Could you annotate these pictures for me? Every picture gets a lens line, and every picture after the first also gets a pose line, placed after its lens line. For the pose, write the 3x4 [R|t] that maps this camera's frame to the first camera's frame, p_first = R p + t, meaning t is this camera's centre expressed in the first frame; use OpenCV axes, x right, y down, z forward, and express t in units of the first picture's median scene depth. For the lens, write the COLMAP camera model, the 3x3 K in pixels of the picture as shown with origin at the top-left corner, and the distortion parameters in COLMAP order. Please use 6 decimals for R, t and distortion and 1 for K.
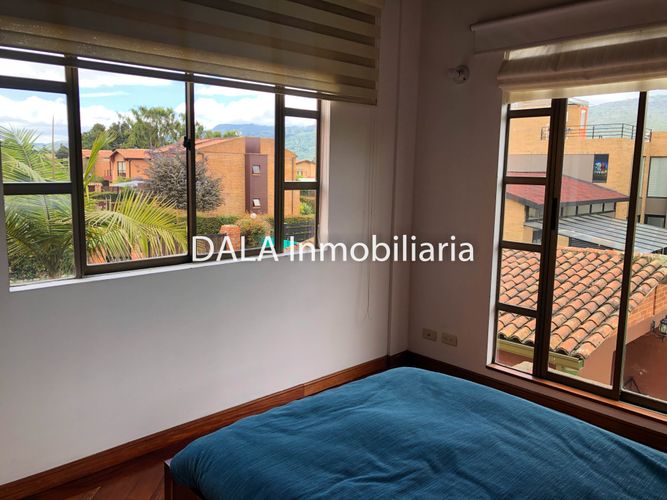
lens RADIAL K [[559.4, 0, 333.4], [0, 559.4, 246.3], [0, 0, 1]] dist [0.044383, -0.001559]
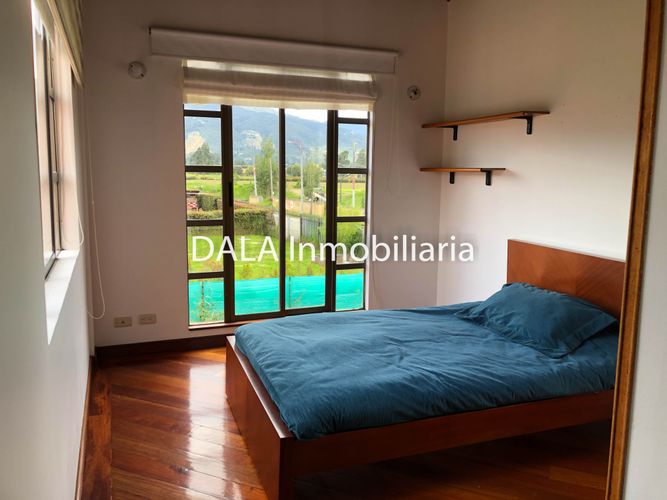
lens RADIAL K [[559.4, 0, 331.1], [0, 559.4, 248.6], [0, 0, 1]] dist [0.044383, -0.001559]
pose [[0.369958, -0.143428, 0.917910, -0.742310], [0.128209, 0.986440, 0.102462, -0.036839], [-0.920159, 0.079777, 0.383331, 0.304718]]
